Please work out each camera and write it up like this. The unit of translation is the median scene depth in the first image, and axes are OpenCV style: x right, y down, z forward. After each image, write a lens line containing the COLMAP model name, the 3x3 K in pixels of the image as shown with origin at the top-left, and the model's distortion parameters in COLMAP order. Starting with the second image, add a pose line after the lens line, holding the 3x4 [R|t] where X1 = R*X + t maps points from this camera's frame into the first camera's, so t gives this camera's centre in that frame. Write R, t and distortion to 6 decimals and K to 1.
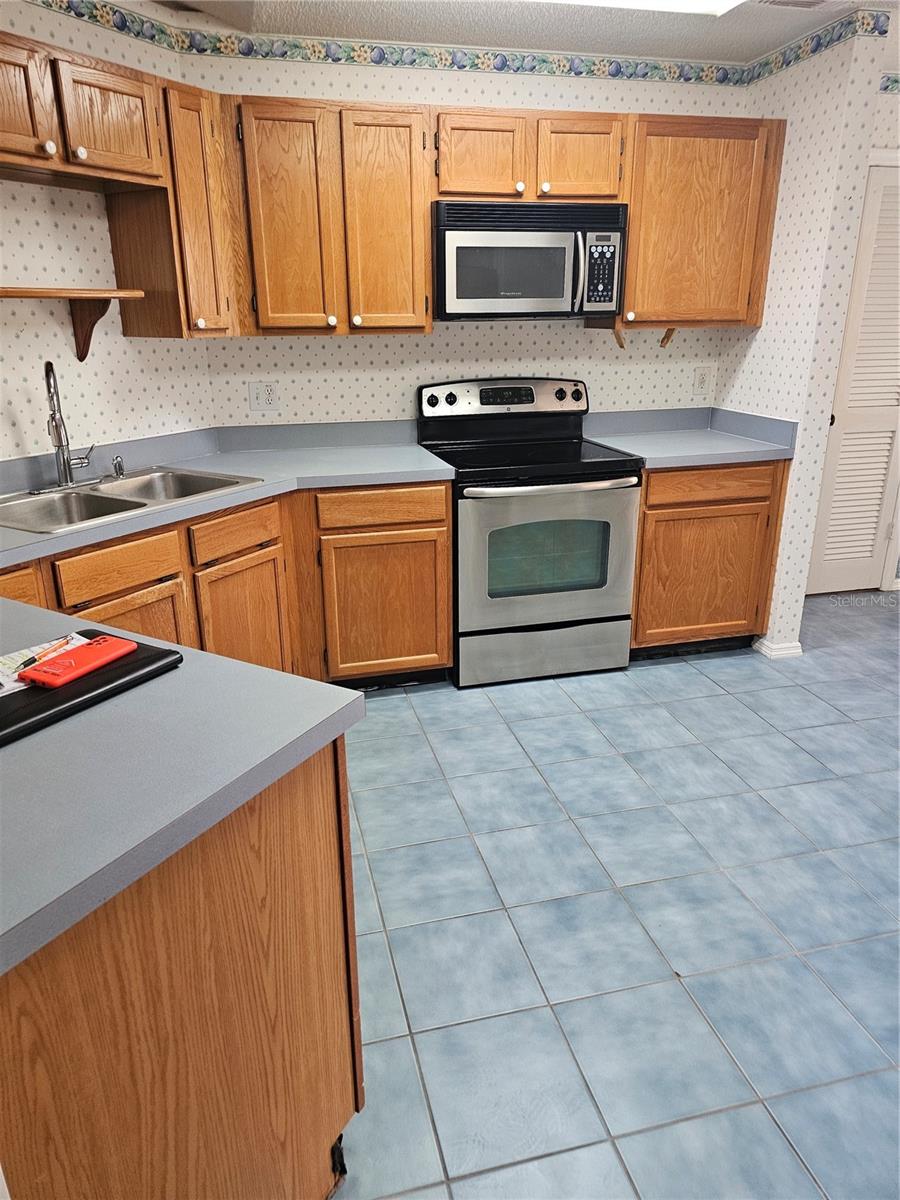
lens RADIAL K [[804.3, 0, 448.6], [0, 804.3, 600.0], [0, 0, 1]] dist [0.004392, 0.001124]
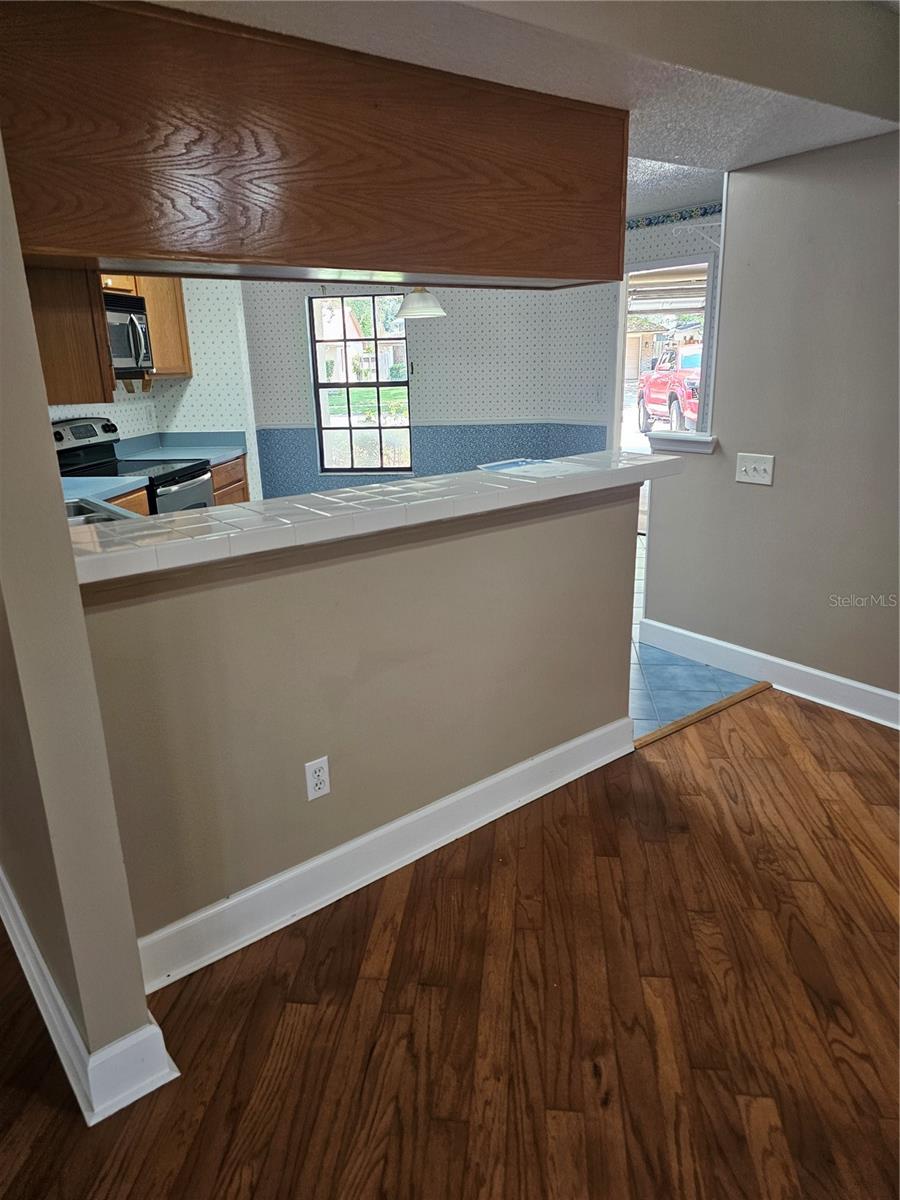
lens RADIAL K [[804.3, 0, 449.7], [0, 804.3, 601.6], [0, 0, 1]] dist [0.004392, 0.001124]
pose [[0.345581, -0.263058, 0.900763, -0.933468], [0.323279, 0.934517, 0.148889, 0.000492], [-0.880945, 0.239745, 0.407993, 0.015895]]
